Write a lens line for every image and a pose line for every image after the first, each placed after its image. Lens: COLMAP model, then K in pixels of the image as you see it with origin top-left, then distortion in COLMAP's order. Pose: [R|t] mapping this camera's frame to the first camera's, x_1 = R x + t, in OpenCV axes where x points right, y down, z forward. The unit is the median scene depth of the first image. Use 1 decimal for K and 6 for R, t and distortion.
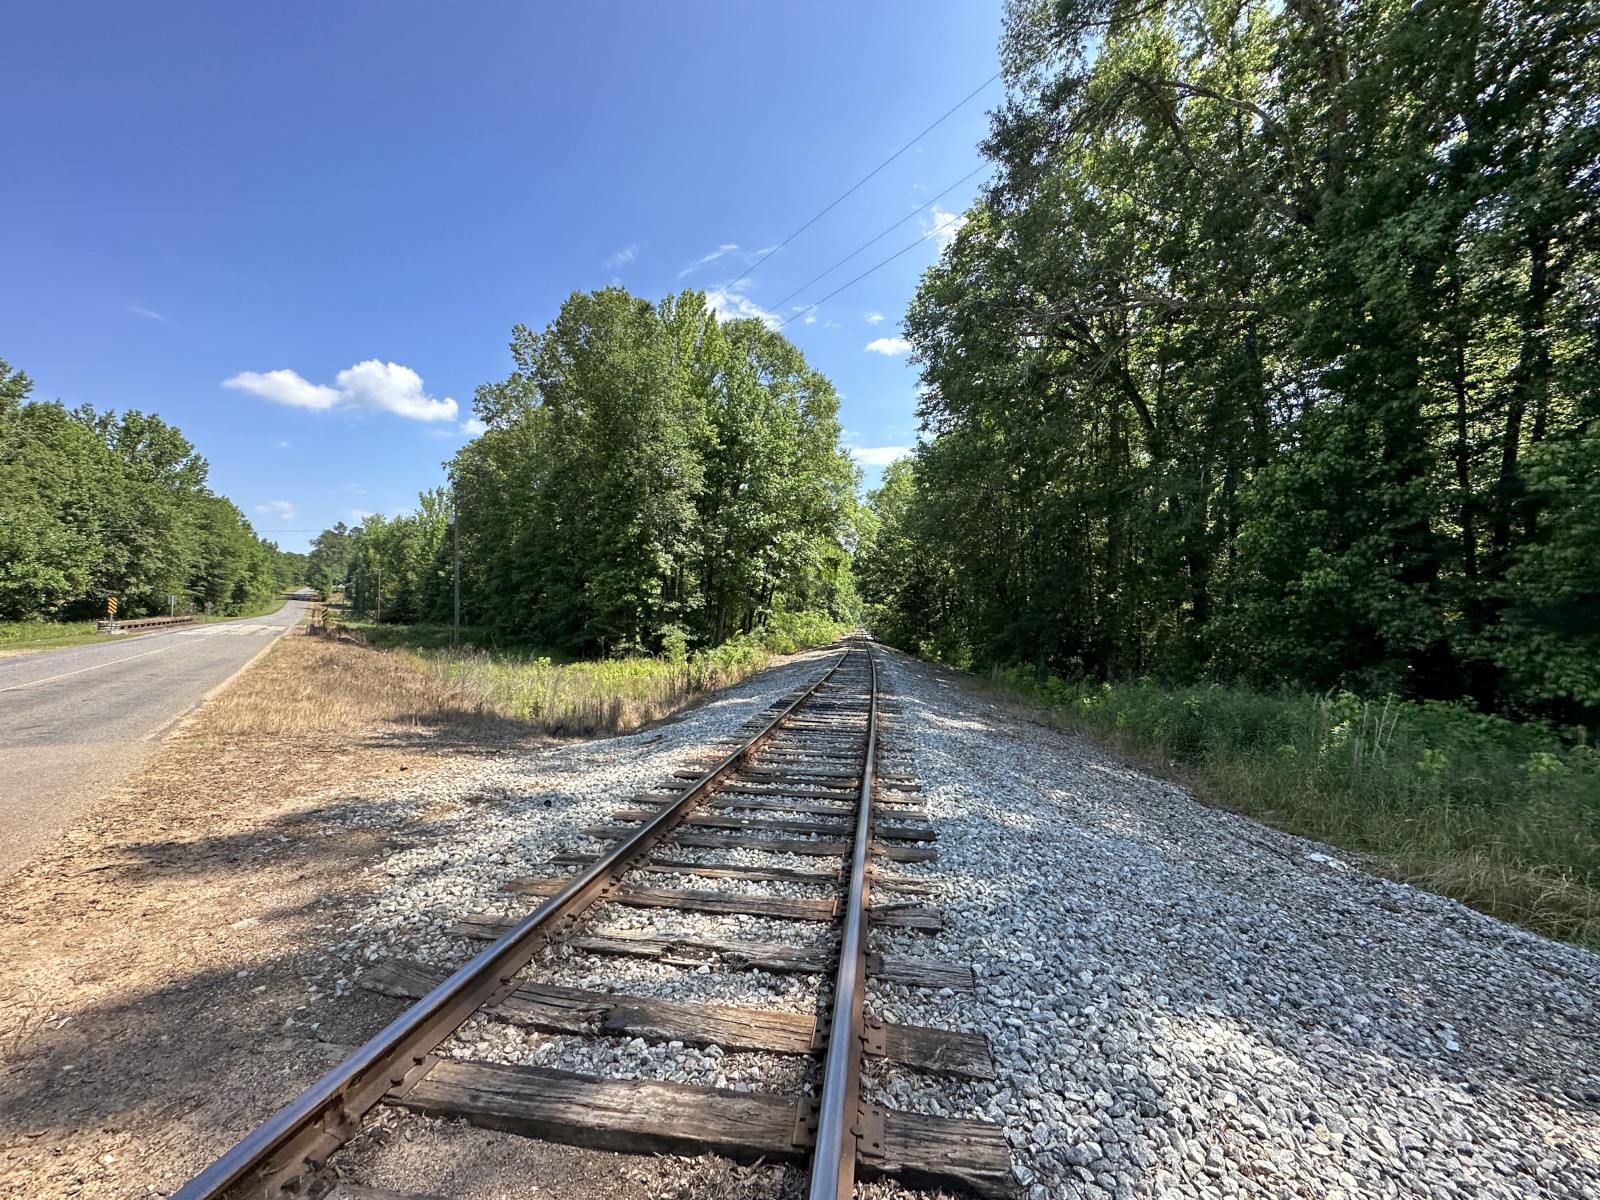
lens RADIAL K [[640.7, 0, 801.6], [0, 640.7, 597.5], [0, 0, 1]] dist [-0.003330, -0.000066]
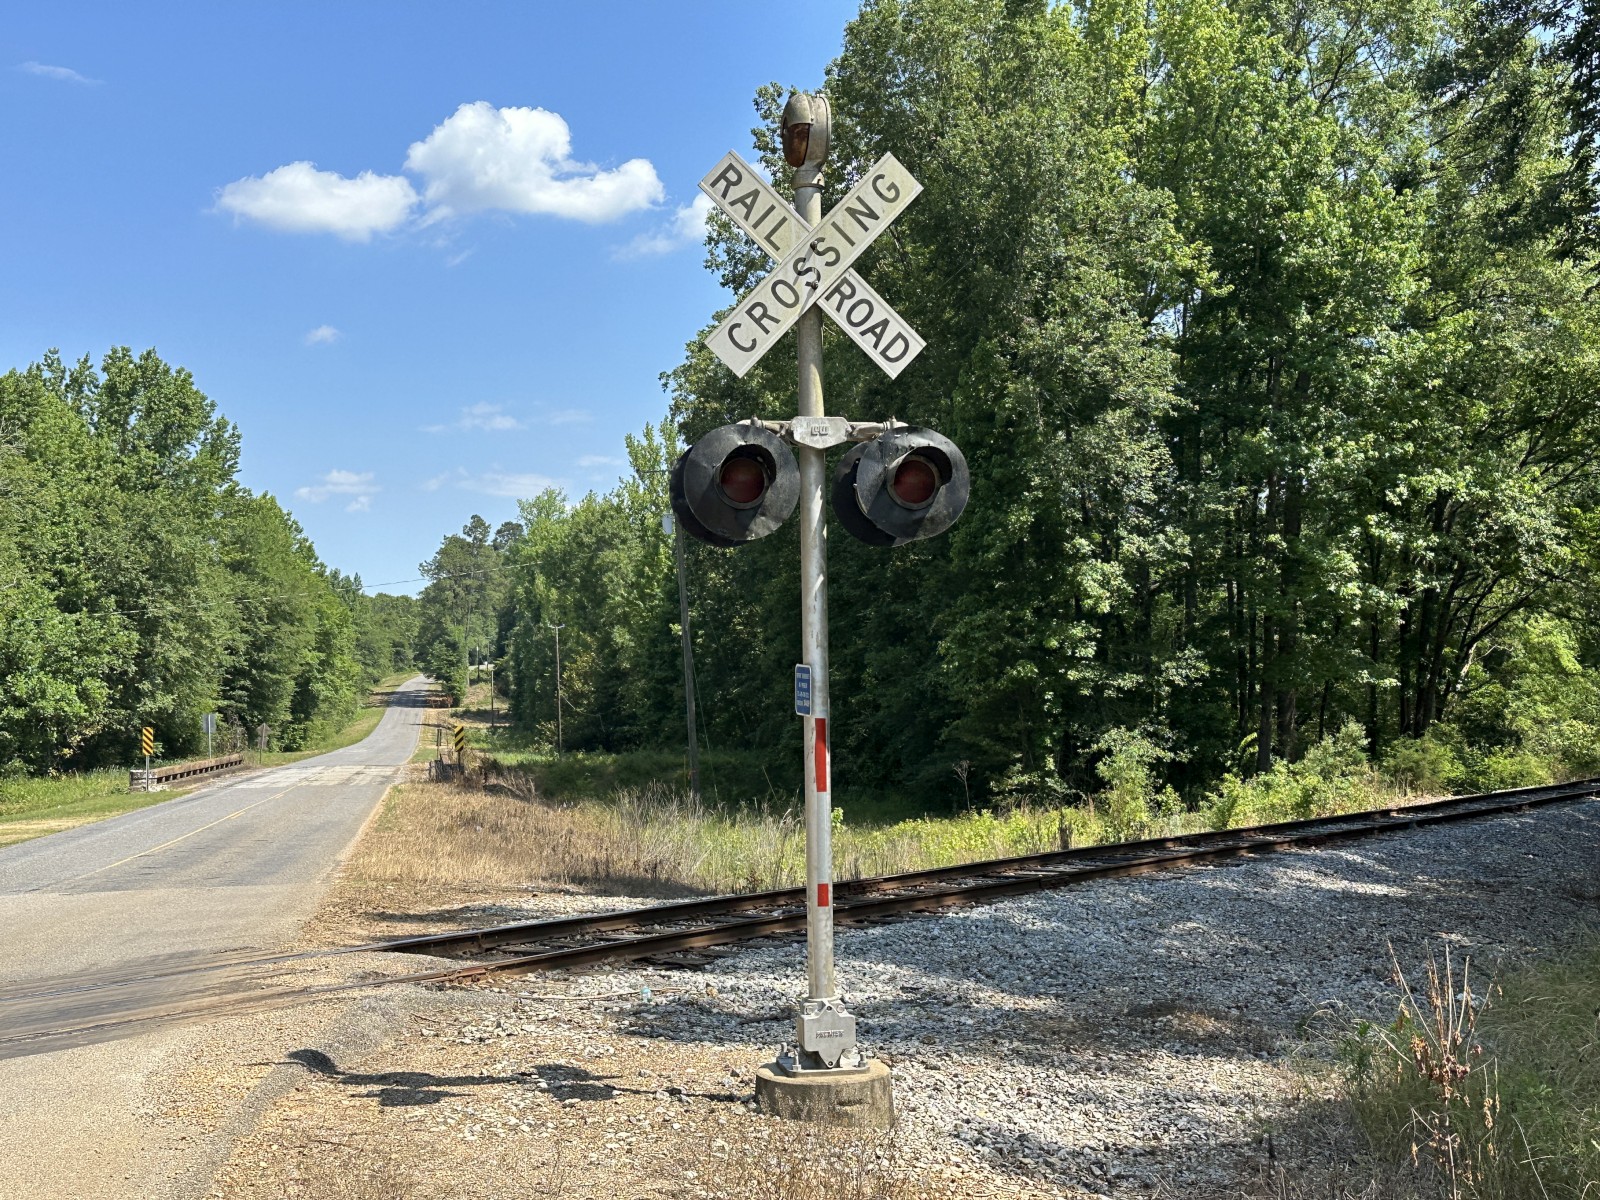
lens RADIAL K [[1906.0, 0, 803.4], [0, 1906.0, 610.0], [0, 0, 1]] dist [0.108011, 0.000000]
pose [[0.893839, -0.072610, -0.442469, 0.110969], [0.065269, 0.997360, -0.031818, -0.005855], [0.443611, -0.000439, 0.896219, -0.149714]]
